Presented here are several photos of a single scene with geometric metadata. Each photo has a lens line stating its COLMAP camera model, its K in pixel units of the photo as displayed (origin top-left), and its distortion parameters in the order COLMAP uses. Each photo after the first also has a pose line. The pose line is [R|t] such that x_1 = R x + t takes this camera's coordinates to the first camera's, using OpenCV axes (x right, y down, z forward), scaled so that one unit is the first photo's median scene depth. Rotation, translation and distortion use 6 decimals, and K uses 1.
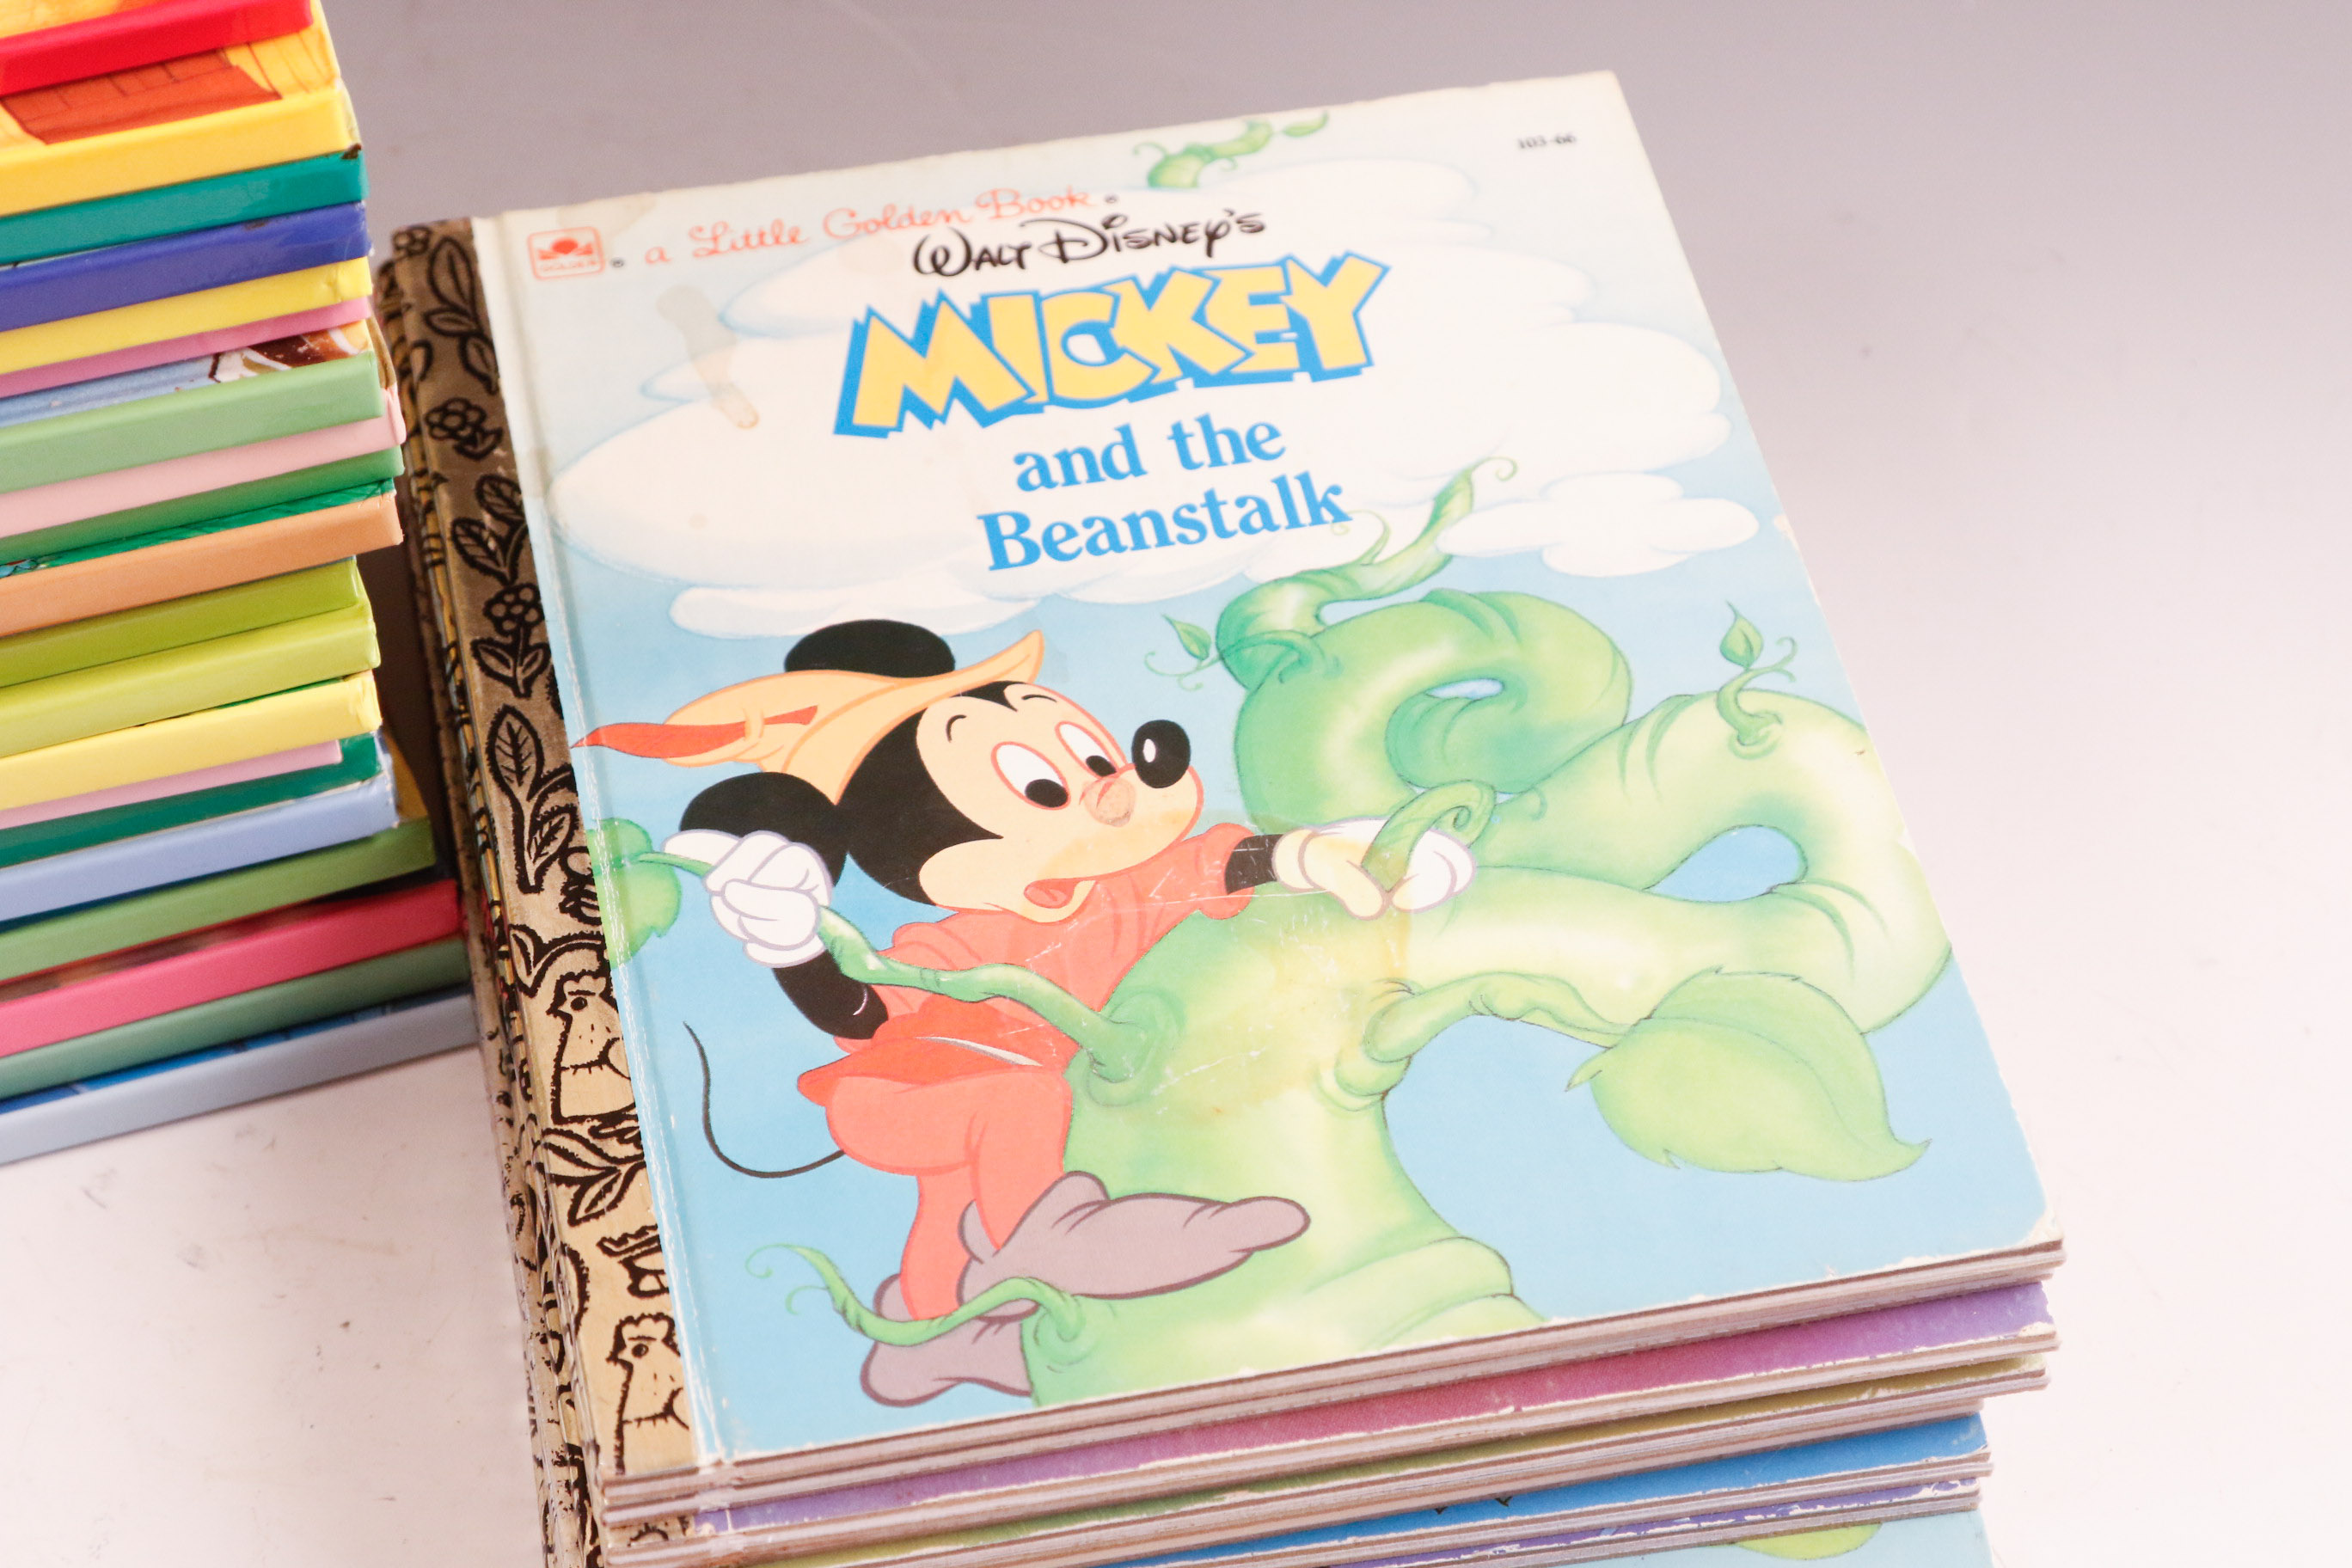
lens RADIAL K [[5203.9, 0, 1211.5], [0, 5203.9, 778.0], [0, 0, 1]] dist [0.063201, 0.000000]
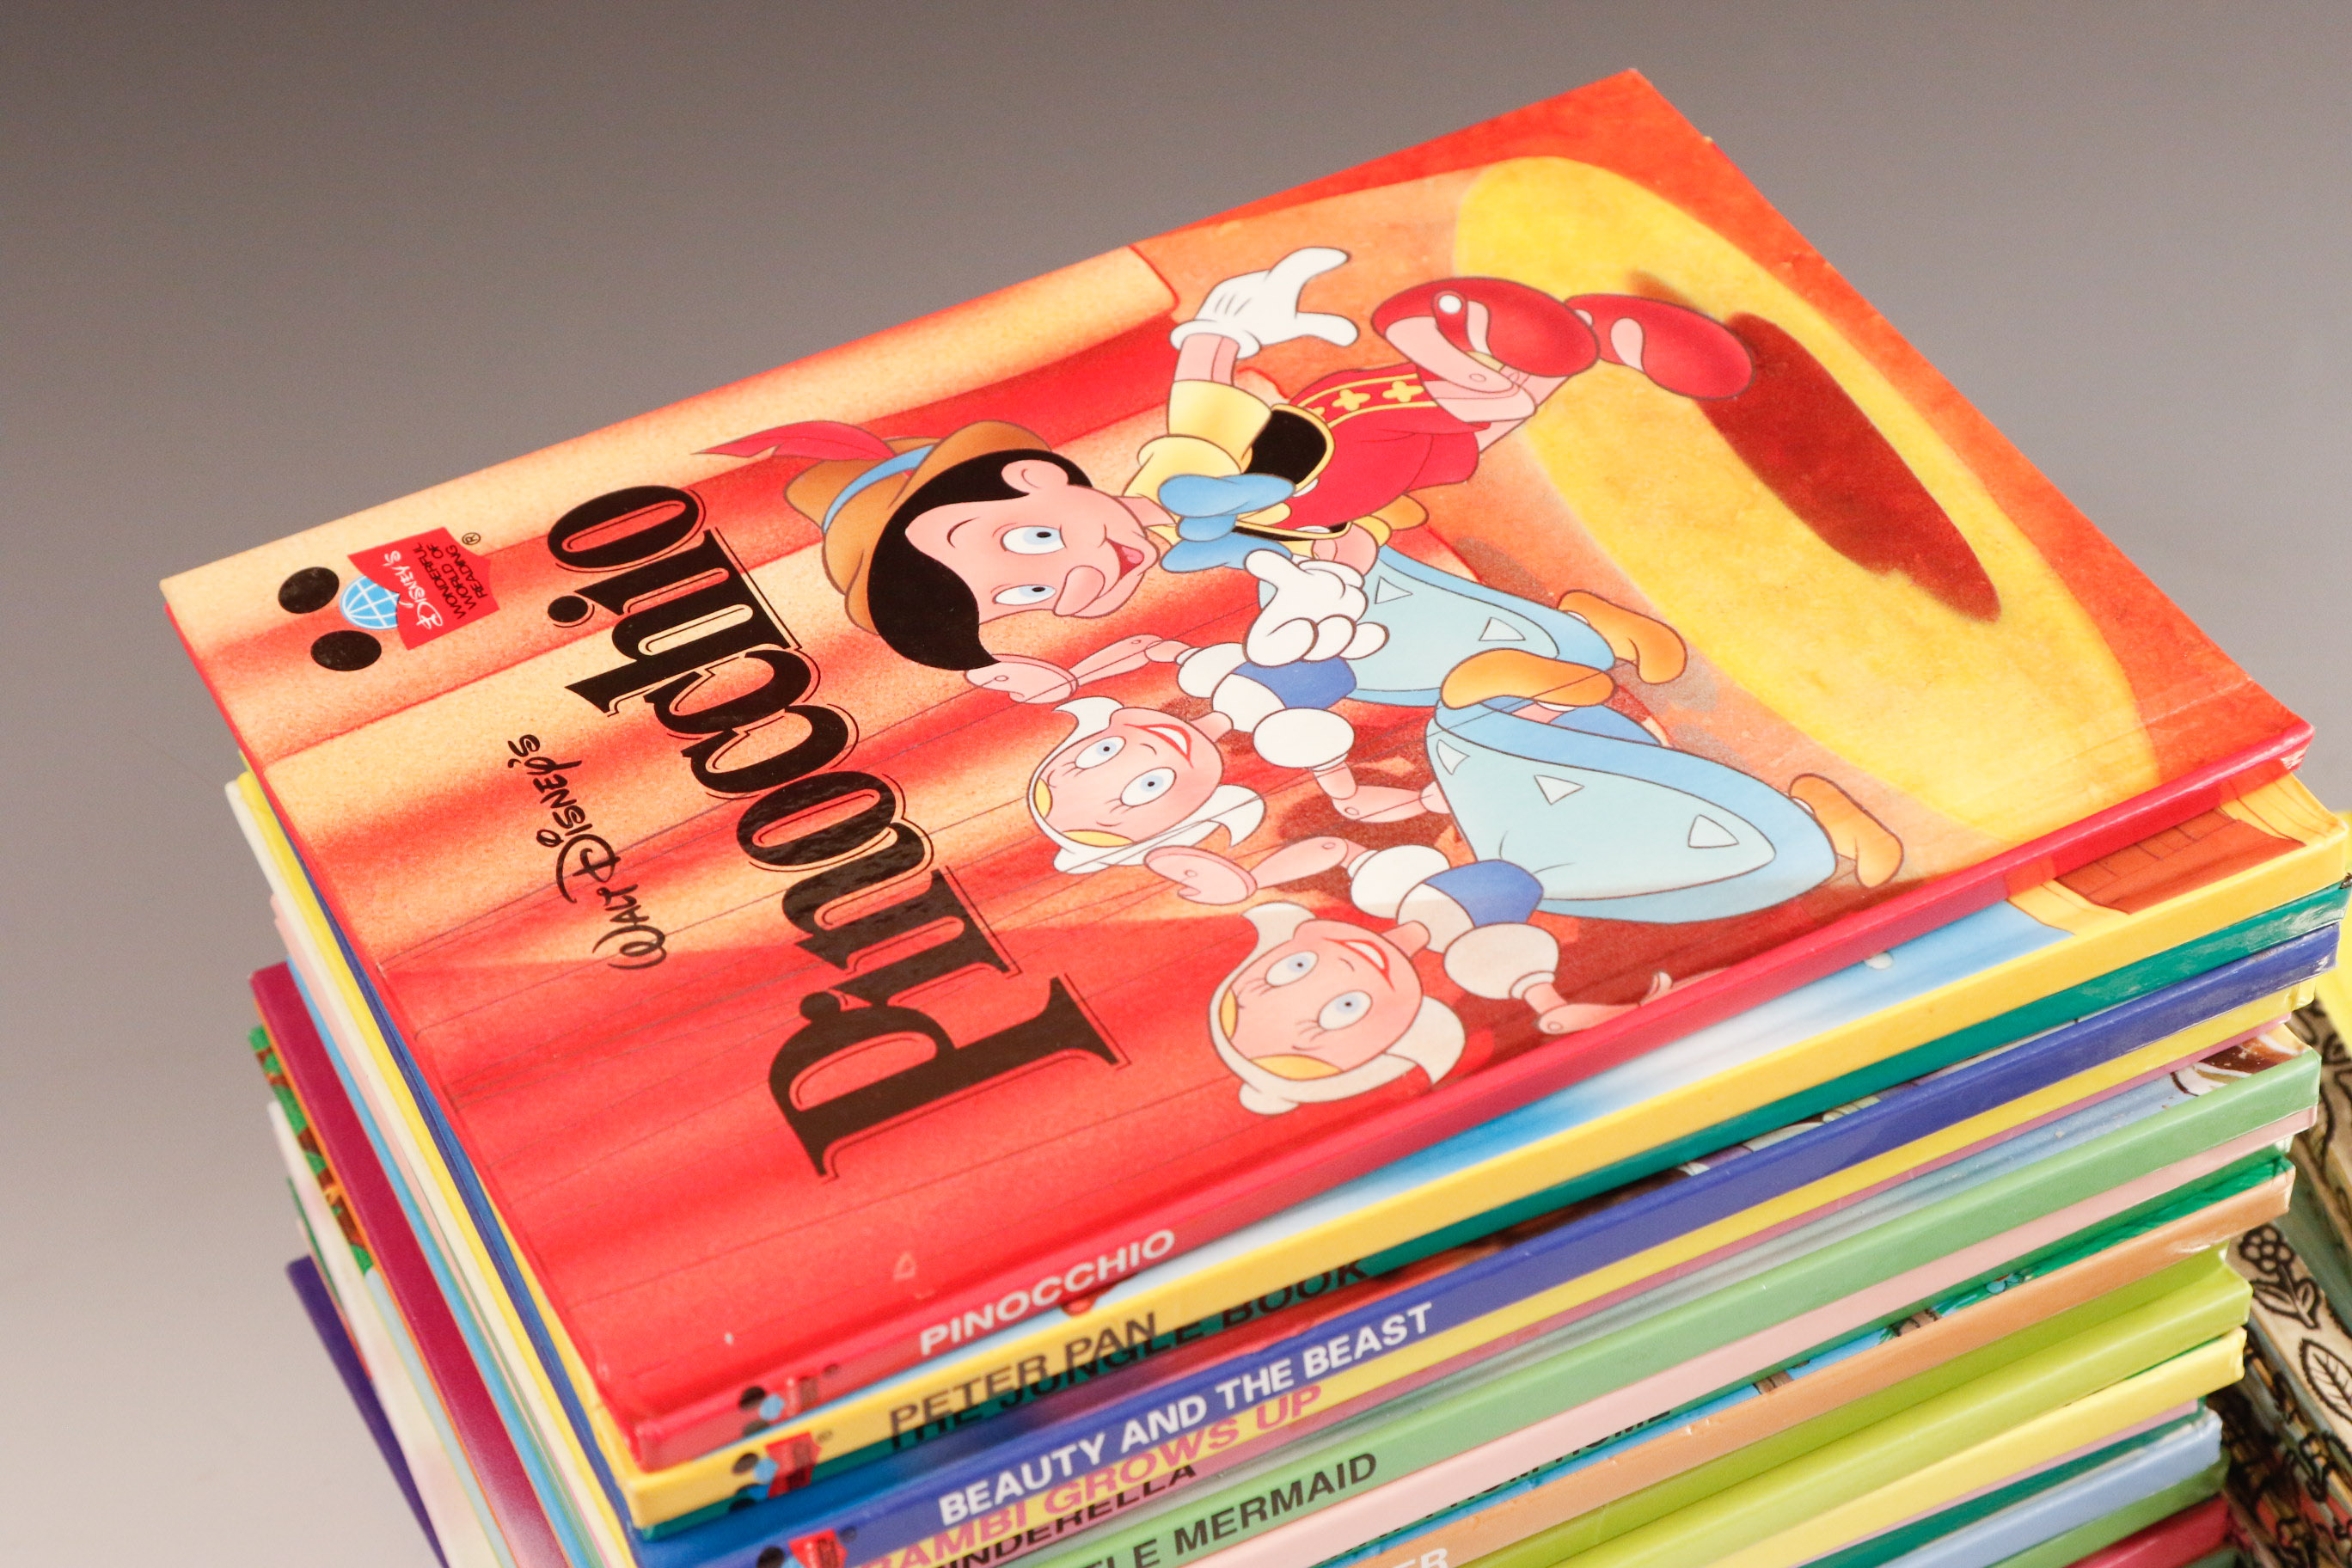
lens RADIAL K [[4627.8, 0, 1188.8], [0, 4627.8, 788.3], [0, 0, 1]] dist [0.044748, 0.000000]
pose [[0.989201, -0.131654, 0.064417, -0.433595], [0.136796, 0.987093, -0.083275, -0.082629], [-0.052622, 0.091187, 0.994442, 0.012282]]
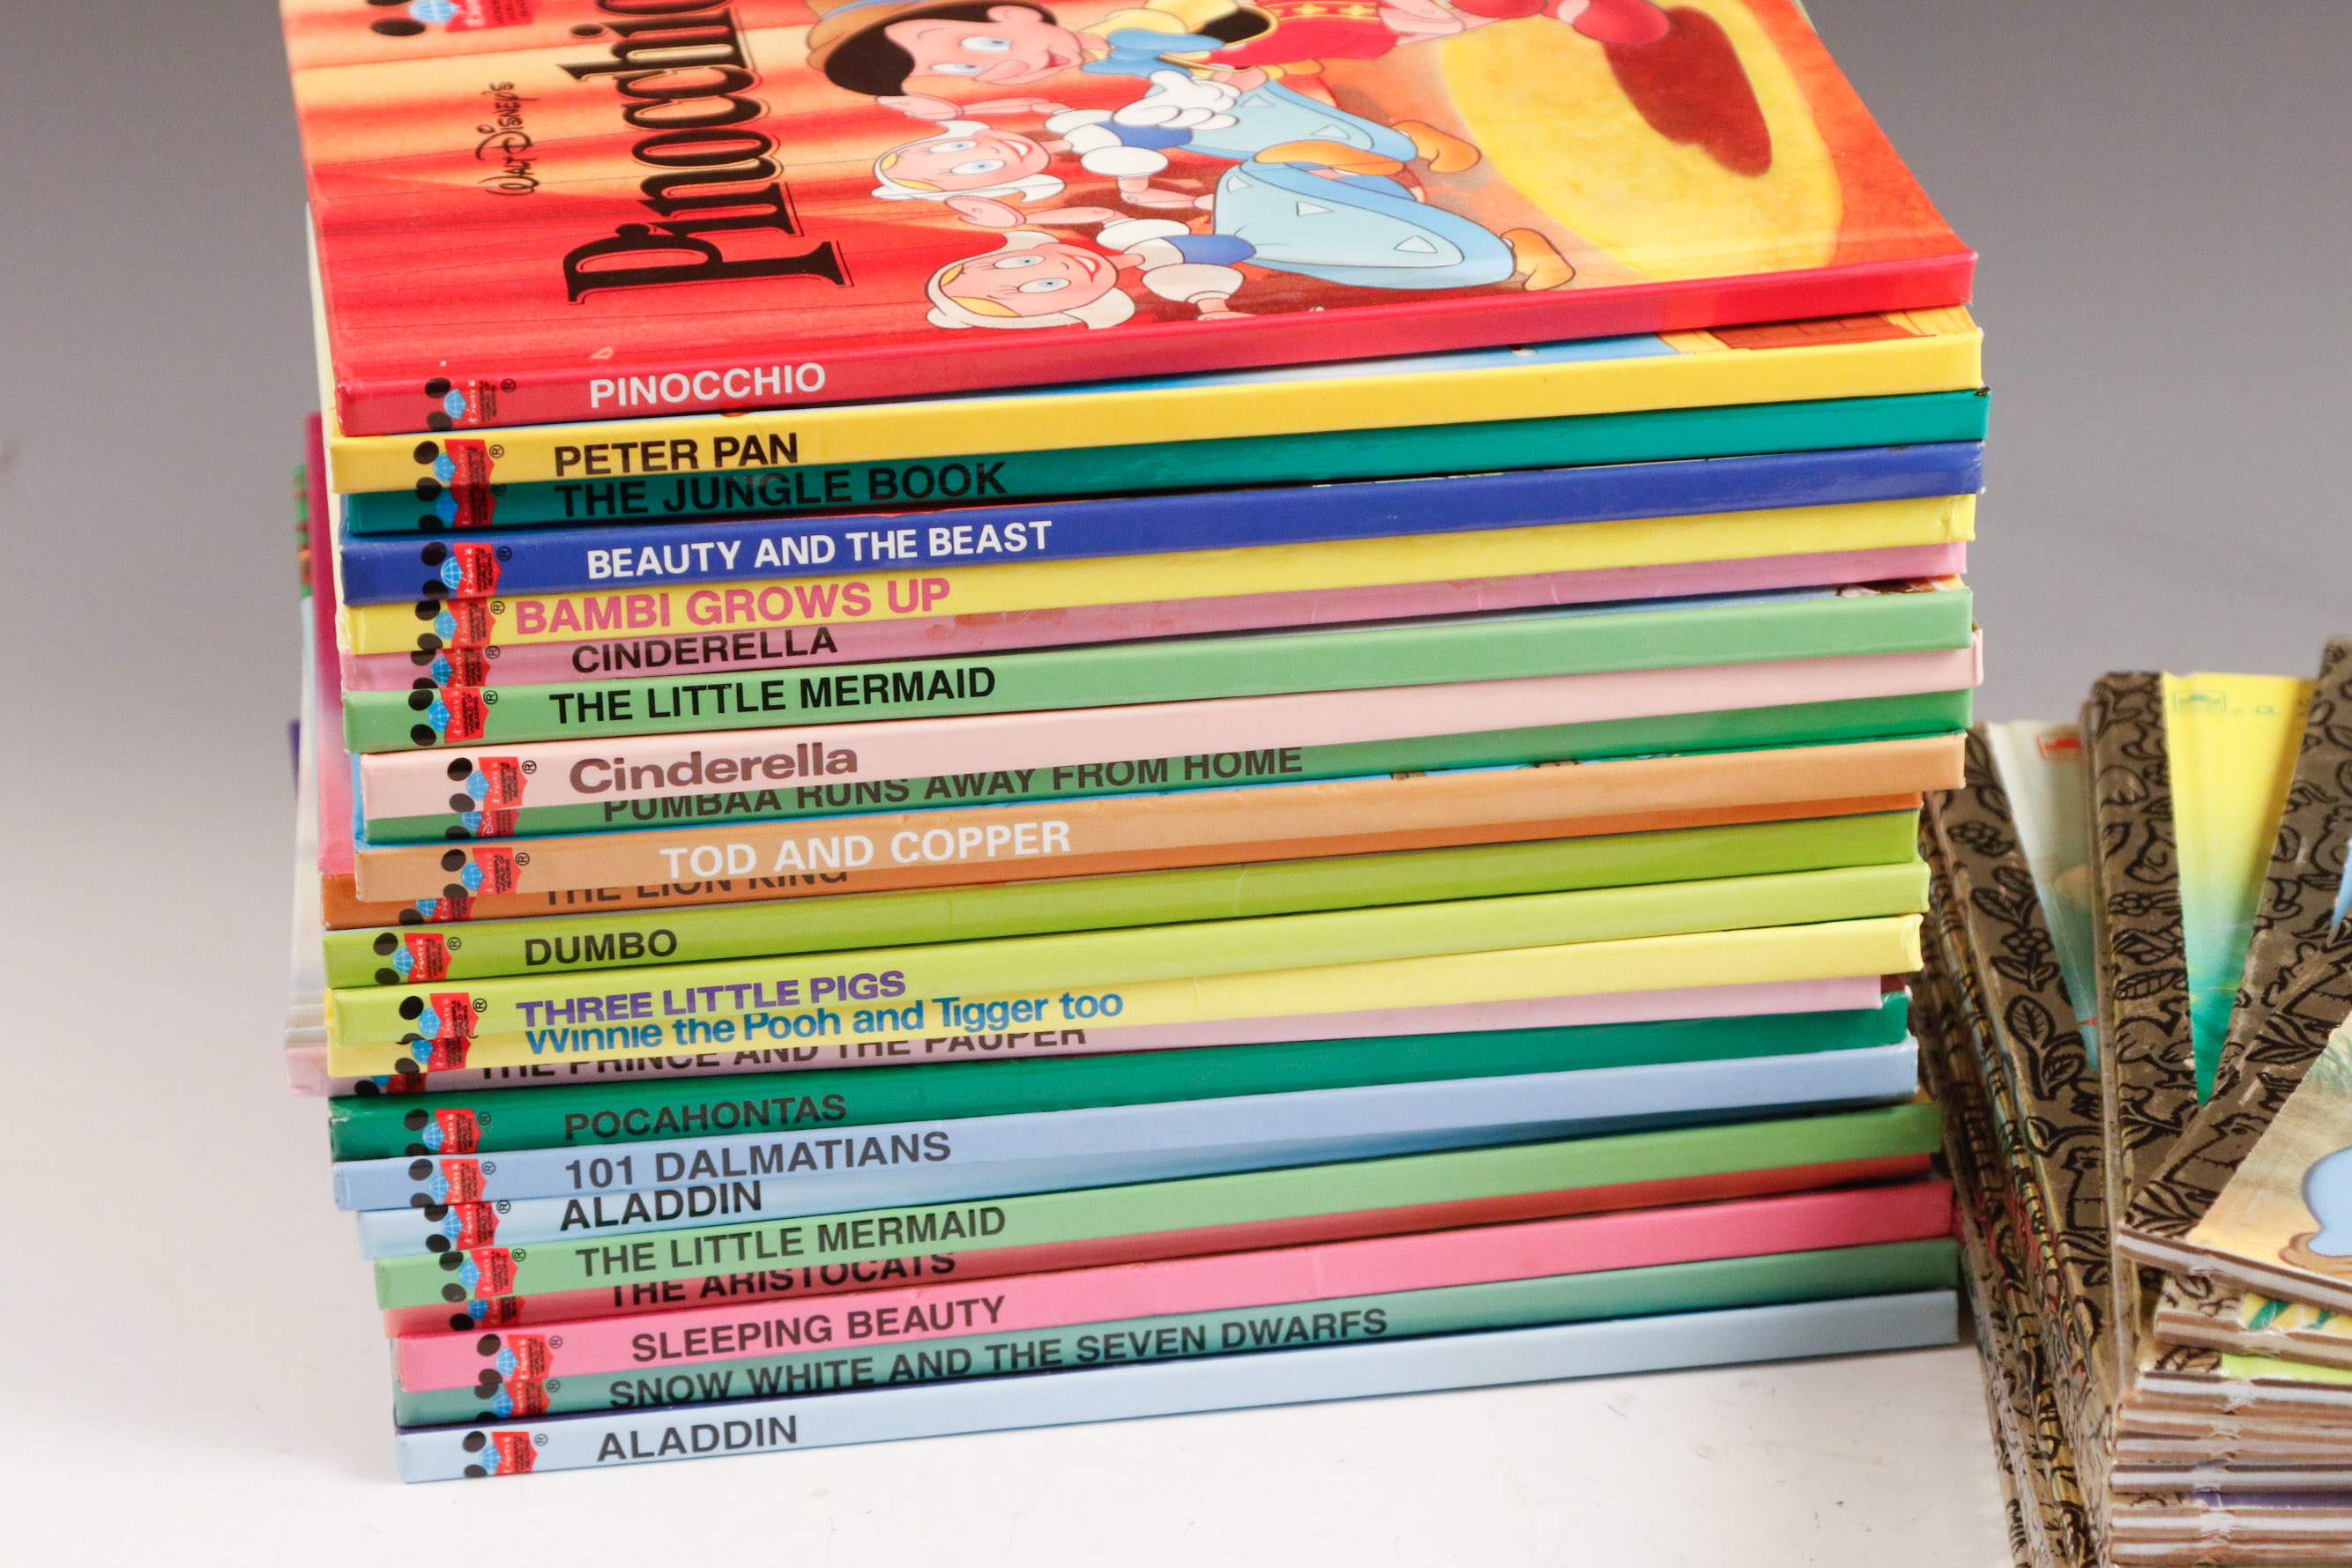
lens RADIAL K [[6757.6, 0, 1153.8], [0, 6757.6, 785.3], [0, 0, 1]] dist [0.172312, 0.000000]
pose [[0.981349, 0.048278, -0.186075, -0.048237], [-0.117000, 0.918027, -0.378863, 0.551998], [0.152531, 0.393568, 0.906553, -0.422226]]
